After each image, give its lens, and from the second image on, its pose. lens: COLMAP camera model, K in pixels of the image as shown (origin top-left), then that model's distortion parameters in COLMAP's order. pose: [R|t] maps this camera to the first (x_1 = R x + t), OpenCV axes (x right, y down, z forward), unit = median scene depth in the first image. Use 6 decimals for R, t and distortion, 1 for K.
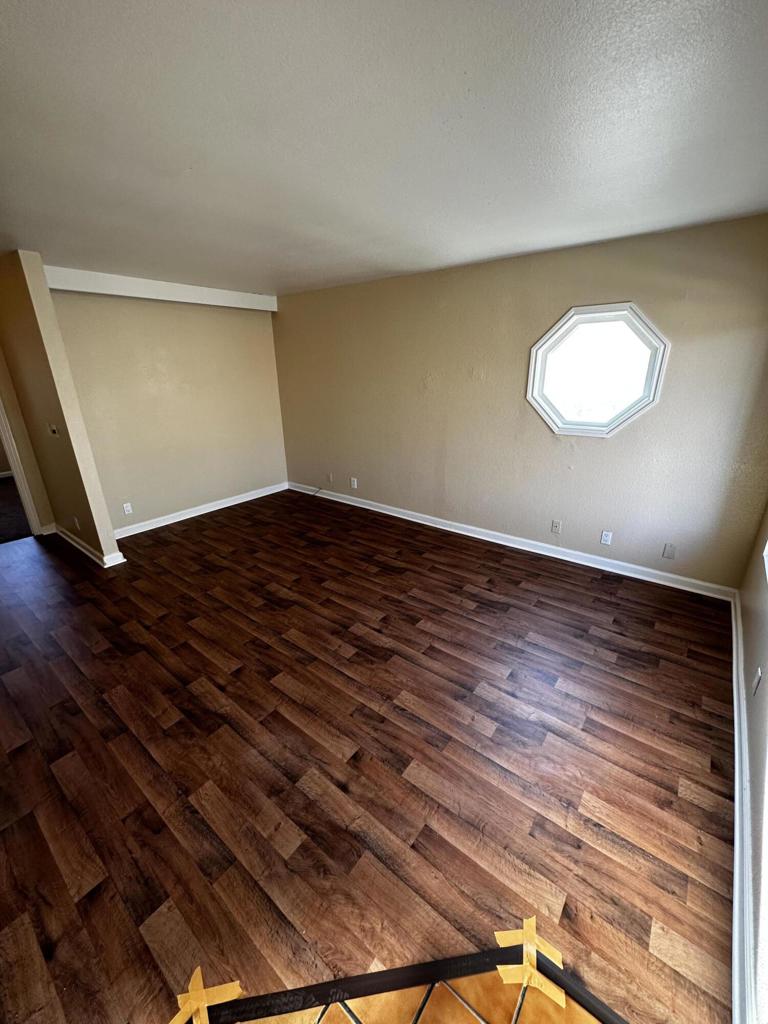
lens RADIAL K [[407.8, 0, 384.6], [0, 407.8, 512.2], [0, 0, 1]] dist [-0.002394, 0.000880]
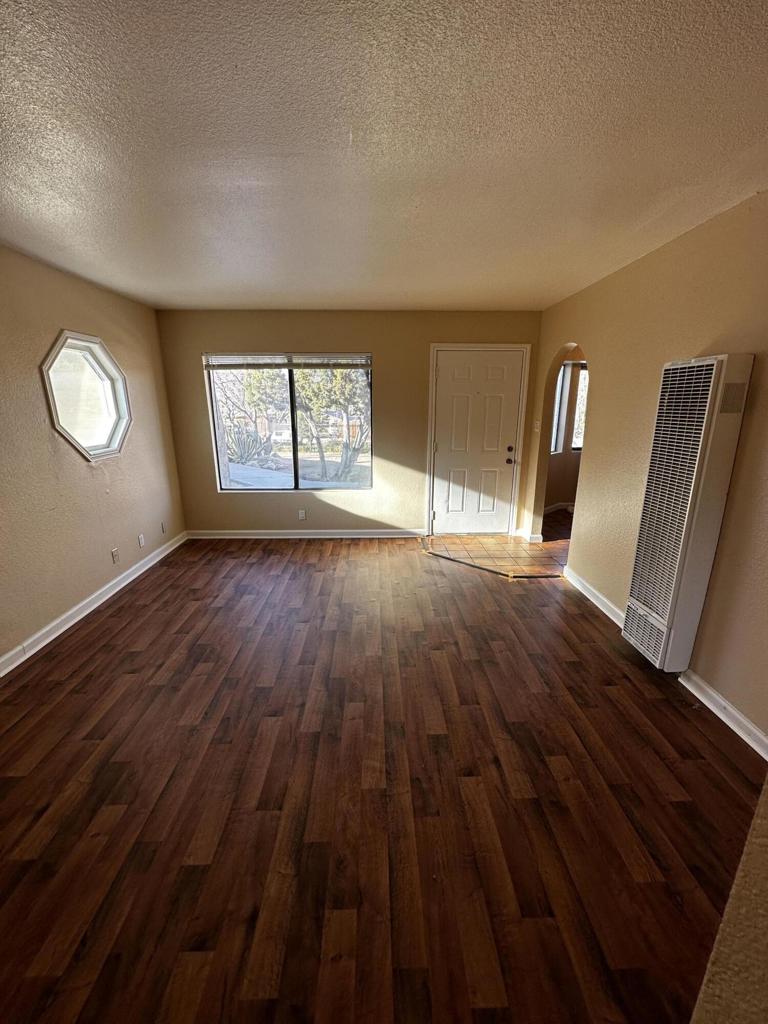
lens RADIAL K [[407.8, 0, 384.6], [0, 407.8, 512.2], [0, 0, 1]] dist [-0.002394, 0.000880]
pose [[-0.637990, -0.183220, 0.747930, -0.779344], [0.273617, 0.853960, 0.442591, -0.346566], [-0.719793, 0.487015, -0.494686, 1.112383]]
